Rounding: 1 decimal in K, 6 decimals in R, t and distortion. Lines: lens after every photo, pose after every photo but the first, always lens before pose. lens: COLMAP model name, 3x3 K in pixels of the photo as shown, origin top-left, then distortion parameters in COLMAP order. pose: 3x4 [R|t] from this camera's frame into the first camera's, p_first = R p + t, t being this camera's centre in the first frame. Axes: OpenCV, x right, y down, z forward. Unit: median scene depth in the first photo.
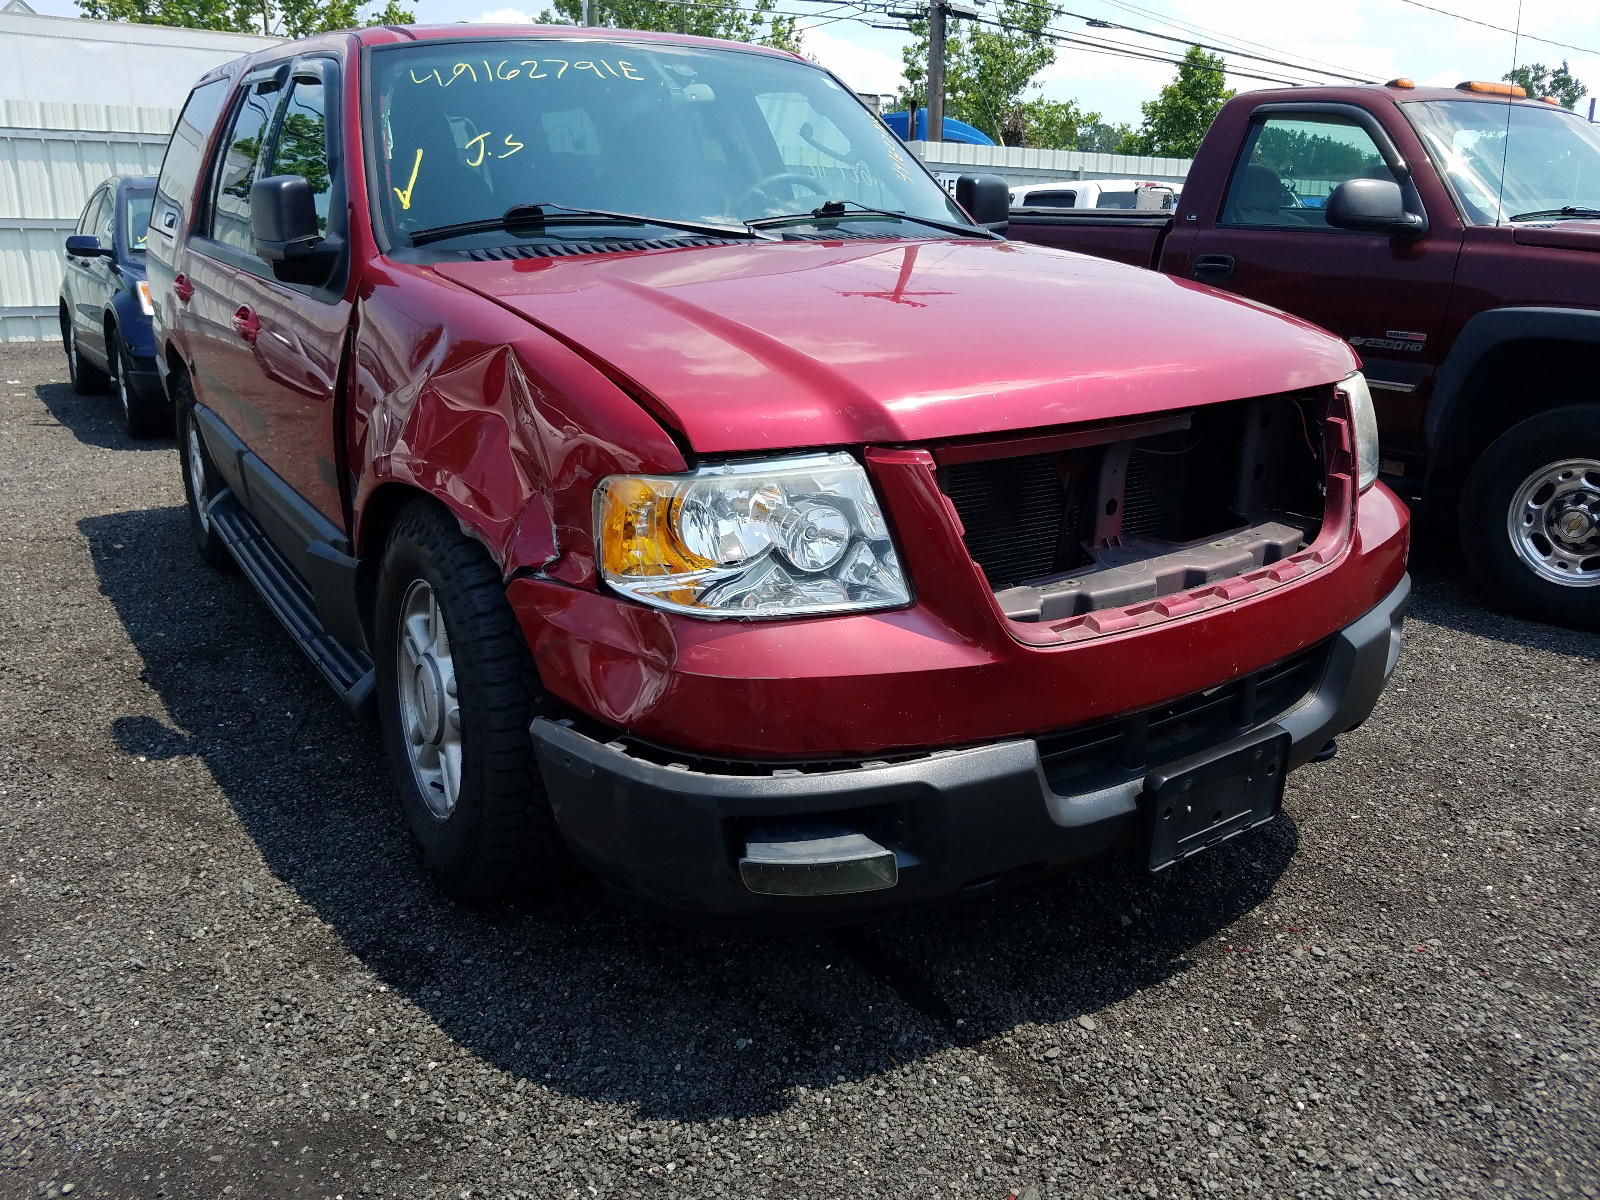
lens RADIAL K [[1197.6, 0, 817.1], [0, 1197.6, 589.2], [0, 0, 1]] dist [-0.013573, 0.015230]
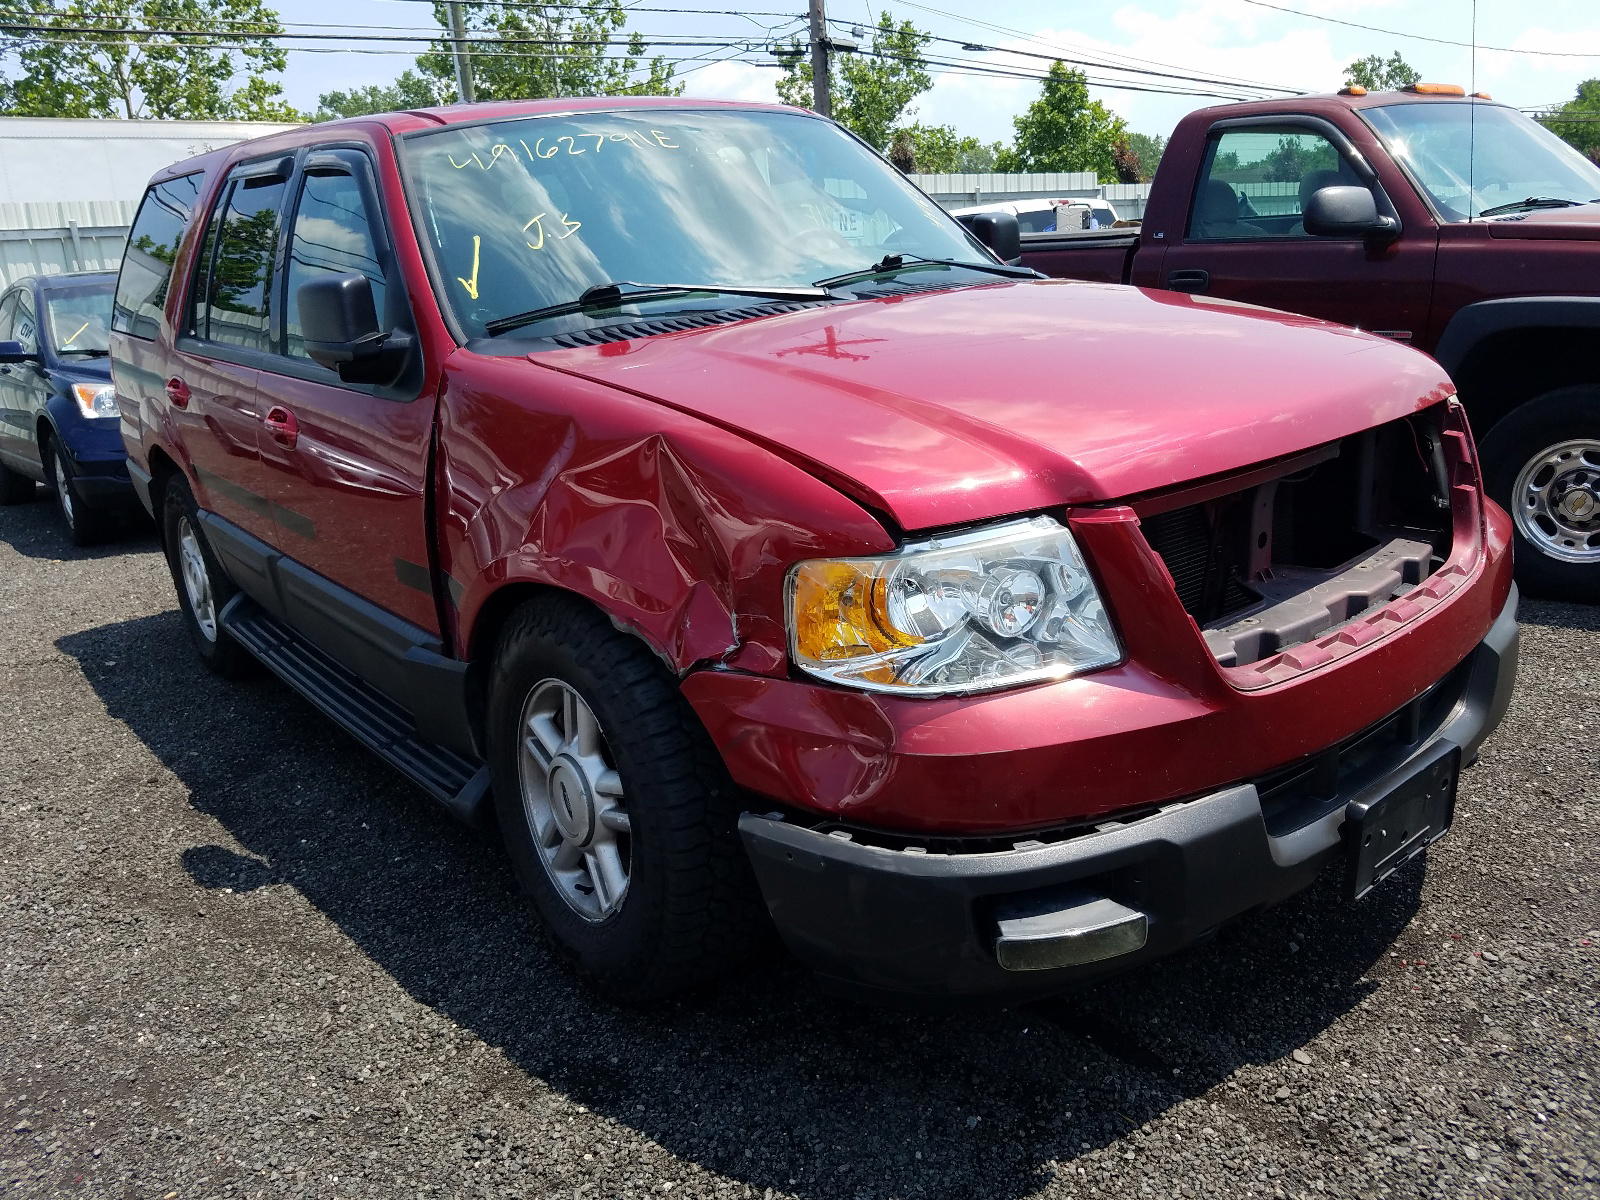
lens RADIAL K [[1197.6, 0, 791.0], [0, 1197.6, 600.5], [0, 0, 1]] dist [-0.013573, 0.015230]
pose [[0.993366, -0.097106, 0.061607, -0.202913], [0.098131, 0.995078, -0.013823, -0.041038], [-0.059961, 0.019777, 0.998005, 0.020292]]
